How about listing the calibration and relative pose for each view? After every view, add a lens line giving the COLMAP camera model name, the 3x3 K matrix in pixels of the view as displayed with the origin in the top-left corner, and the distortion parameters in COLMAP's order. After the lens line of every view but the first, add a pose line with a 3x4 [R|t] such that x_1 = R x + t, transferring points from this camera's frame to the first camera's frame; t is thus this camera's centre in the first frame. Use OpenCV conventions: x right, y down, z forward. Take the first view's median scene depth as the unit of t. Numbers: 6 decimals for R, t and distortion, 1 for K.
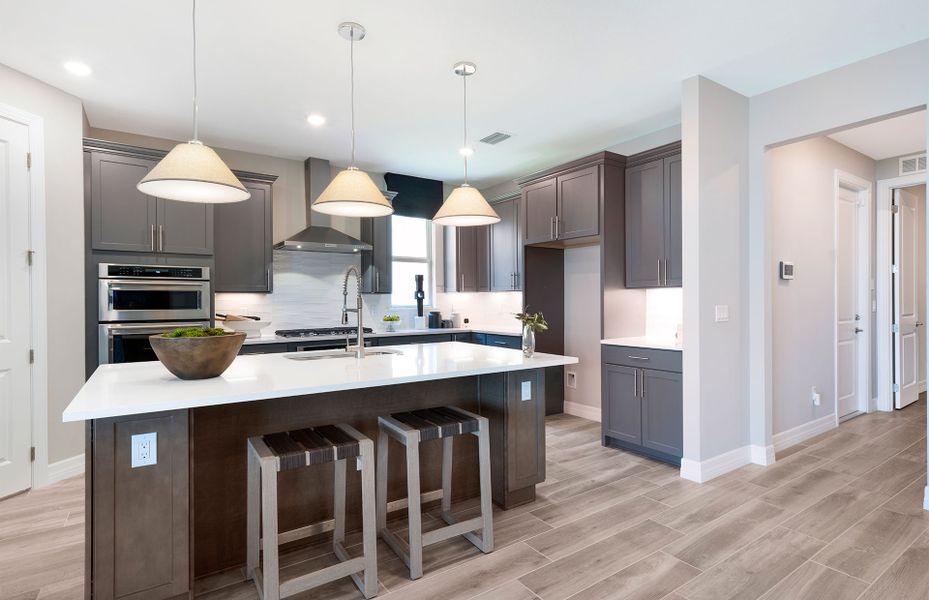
lens RADIAL K [[464.8, 0, 465.4], [0, 464.8, 303.1], [0, 0, 1]] dist [0.003834, 0.002697]
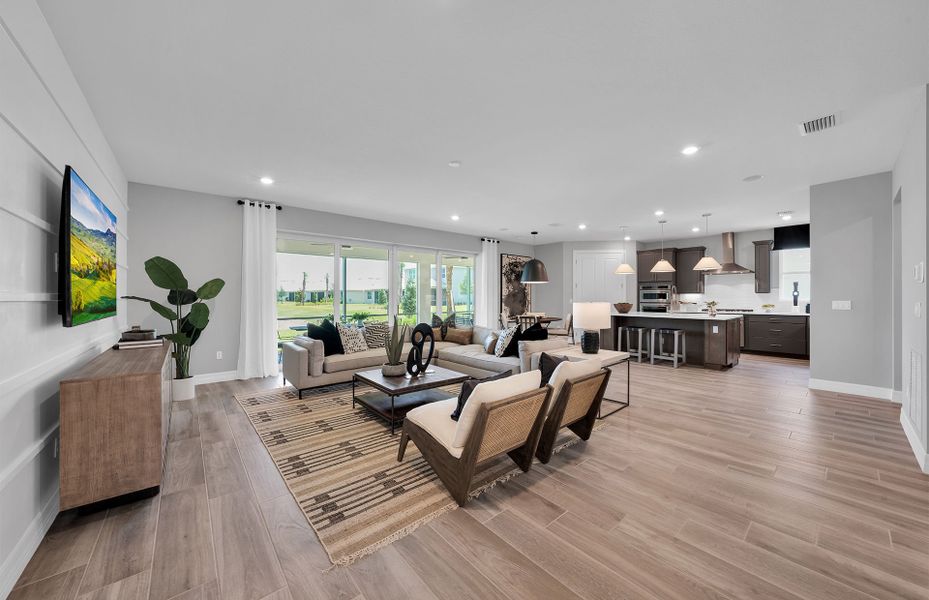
lens RADIAL K [[334.3, 0, 467.8], [0, 334.3, 297.9], [0, 0, 1]] dist [-0.019202, -0.000054]
pose [[0.108180, 0.007107, -0.994106, 1.363020], [-0.004286, 0.999968, 0.006682, -0.004479], [0.994122, 0.003538, 0.108207, -0.484060]]
